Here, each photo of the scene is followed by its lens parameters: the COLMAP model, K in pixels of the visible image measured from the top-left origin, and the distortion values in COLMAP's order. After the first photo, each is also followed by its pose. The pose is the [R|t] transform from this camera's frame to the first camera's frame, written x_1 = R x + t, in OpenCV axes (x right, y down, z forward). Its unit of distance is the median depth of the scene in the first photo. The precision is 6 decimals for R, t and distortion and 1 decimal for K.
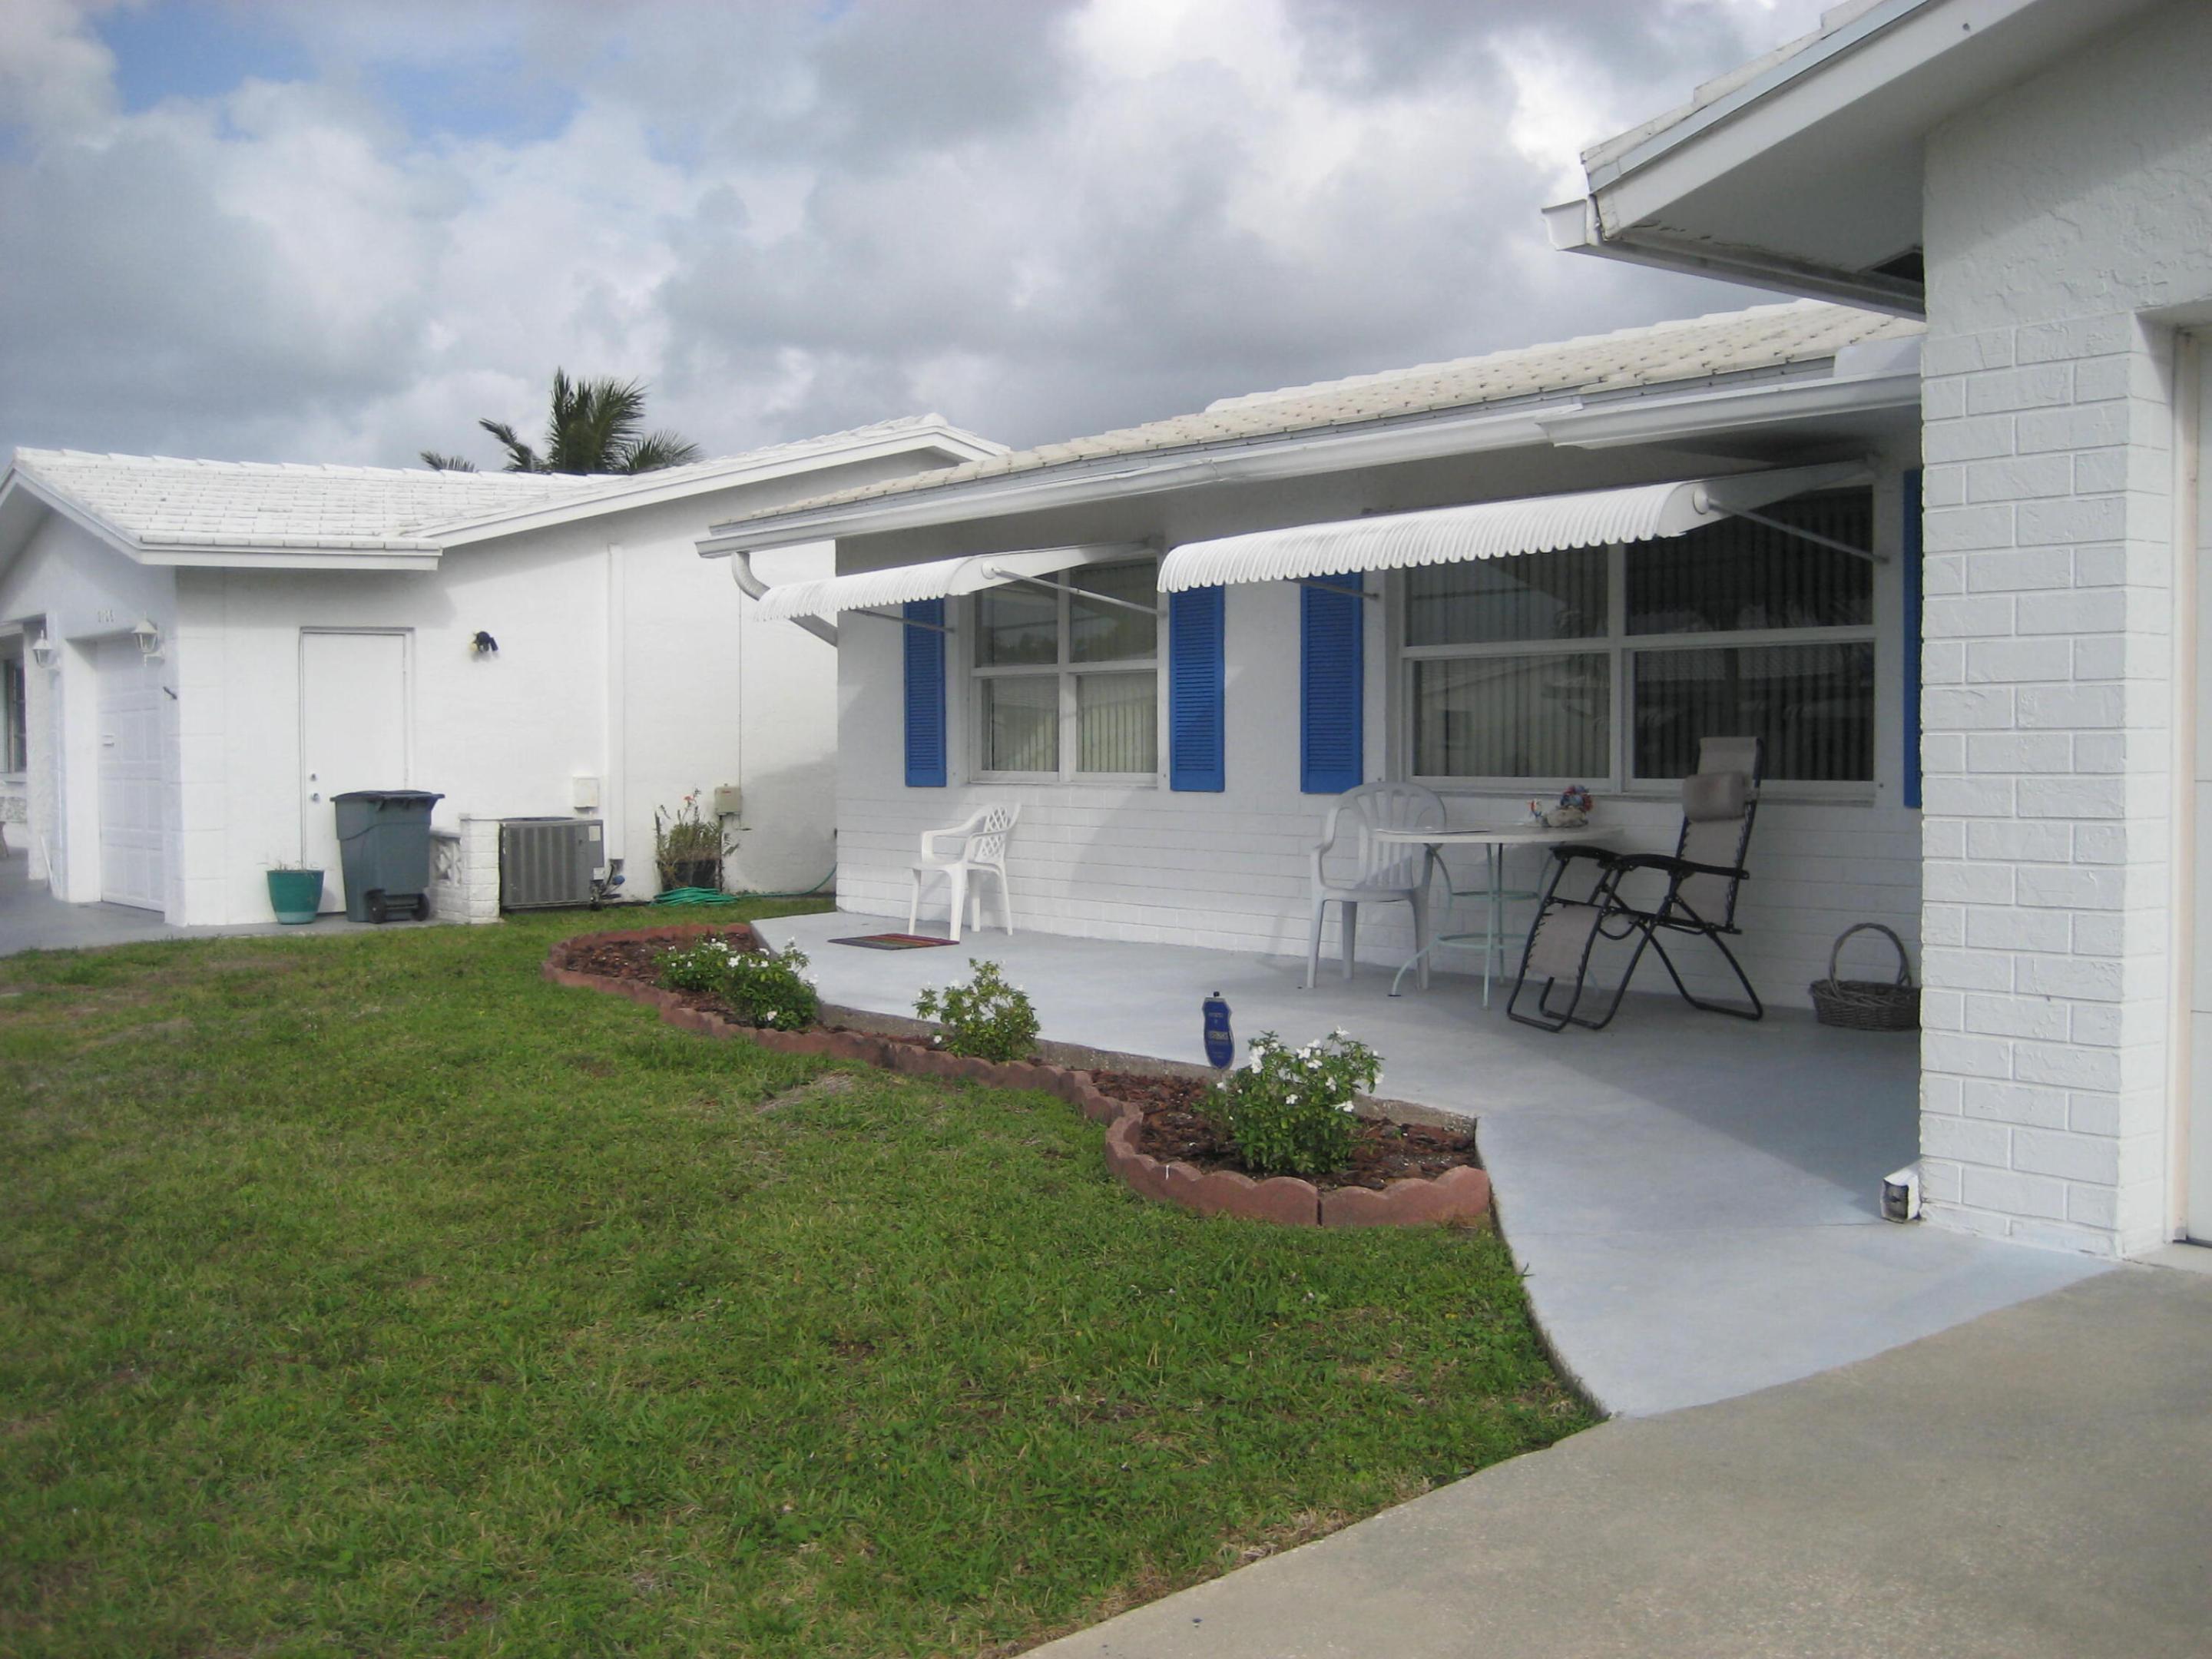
lens RADIAL K [[2297.6, 0, 1096.8], [0, 2297.6, 827.6], [0, 0, 1]] dist [-0.086208, 0.000000]
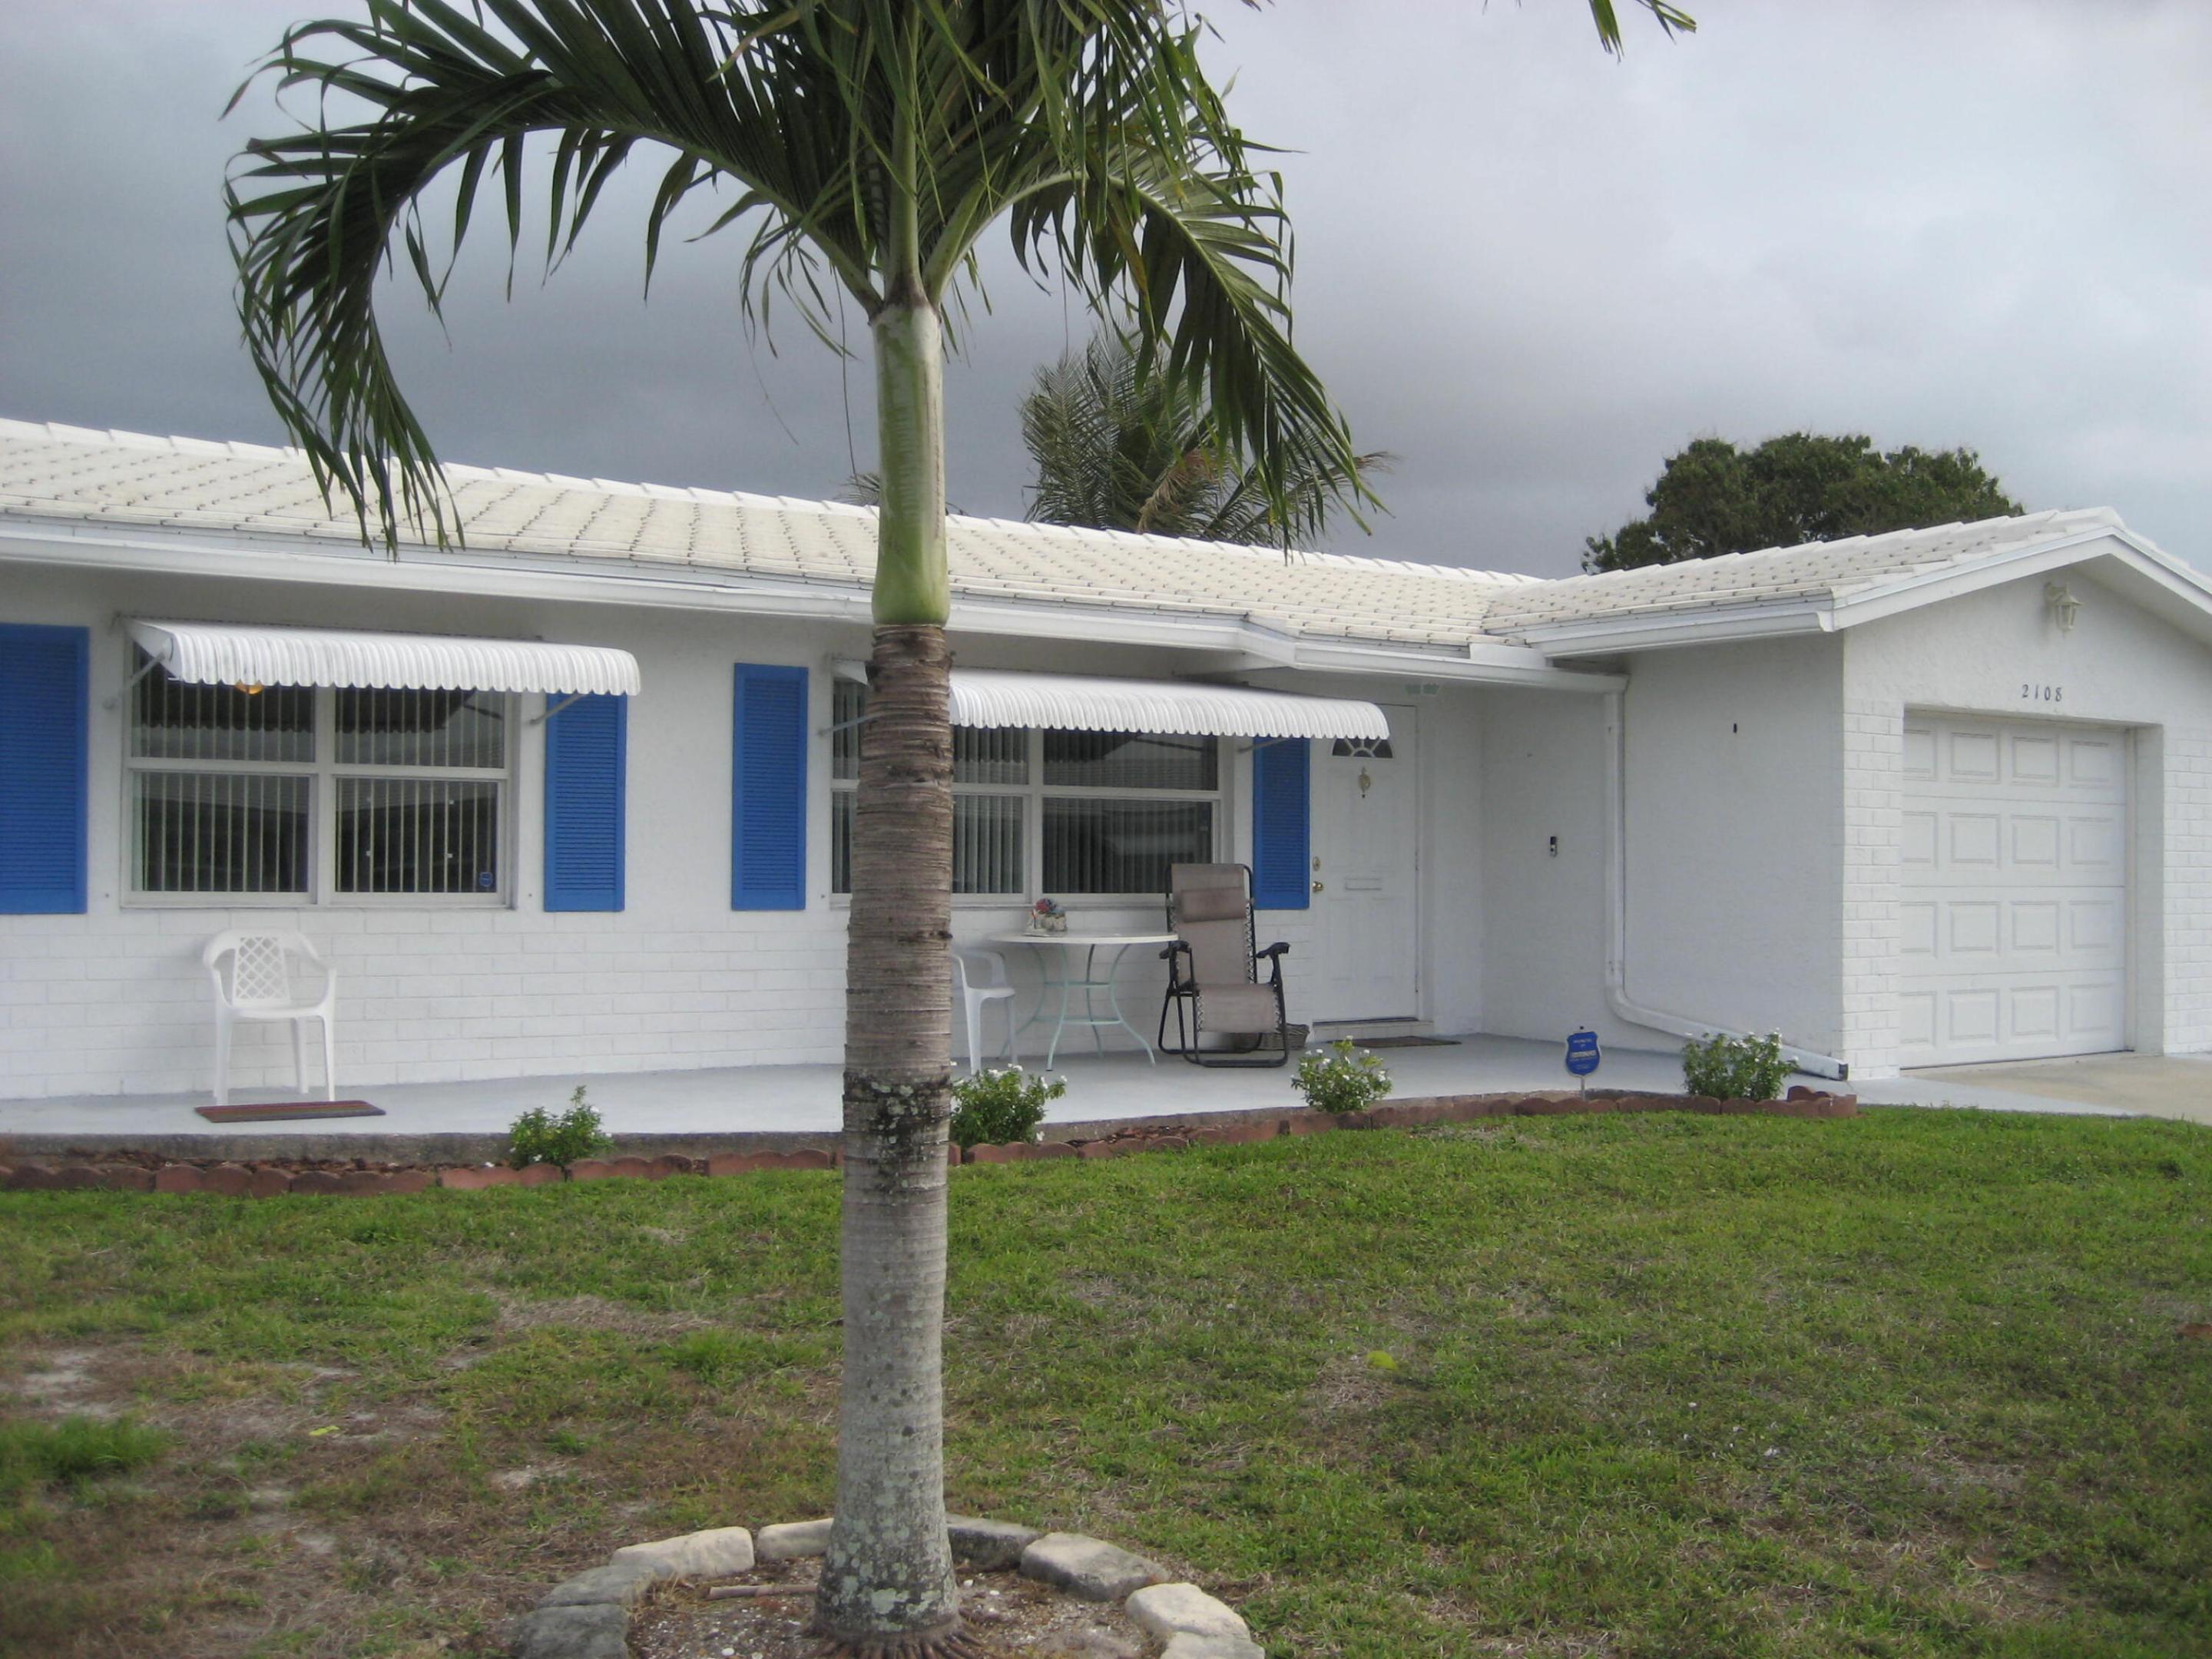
lens RADIAL K [[2297.6, 0, 1109.2], [0, 2297.6, 823.9], [0, 0, 1]] dist [-0.086208, 0.000000]
pose [[0.071245, 0.022200, 0.997212, -1.094553], [0.029144, 0.999279, -0.024328, -0.027530], [-0.997033, 0.030796, 0.070546, 0.865155]]
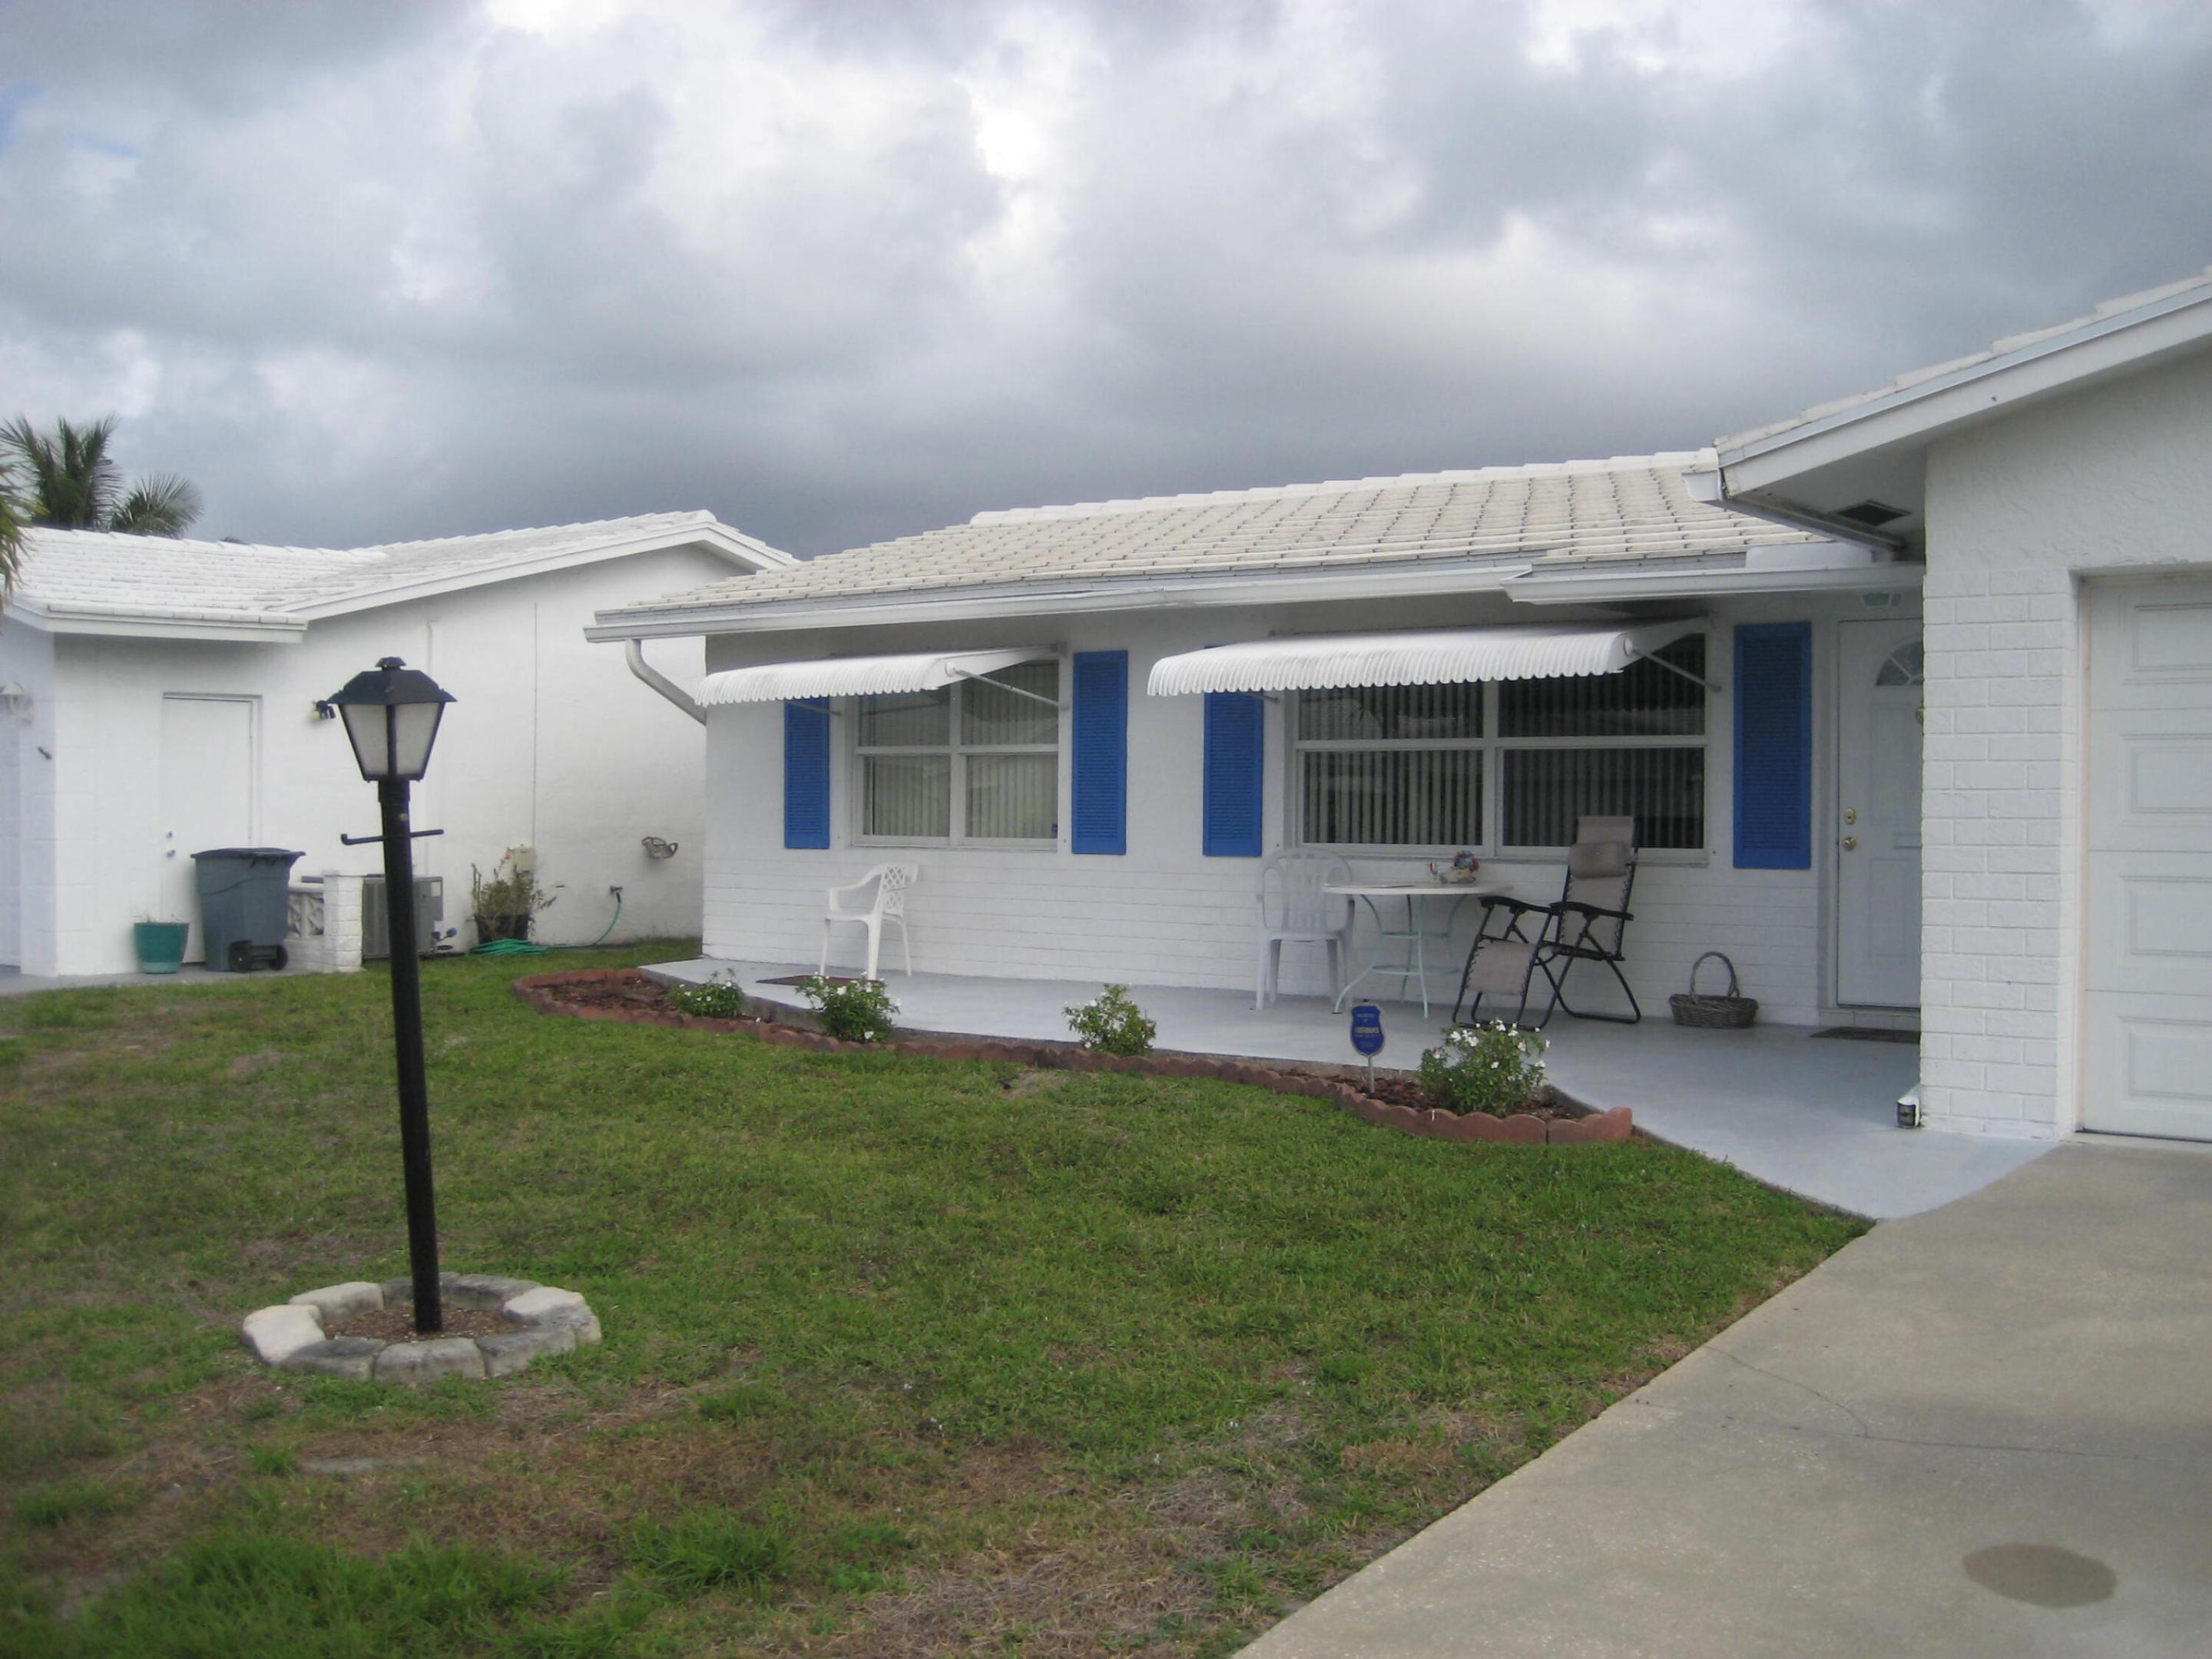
lens RADIAL K [[2297.6, 0, 1108.2], [0, 2297.6, 828.4], [0, 0, 1]] dist [-0.086208, 0.000000]
pose [[0.964661, 0.008783, 0.263349, -0.331597], [-0.001590, 0.999620, -0.027514, 0.005079], [-0.263490, 0.026123, 0.964308, -0.211697]]
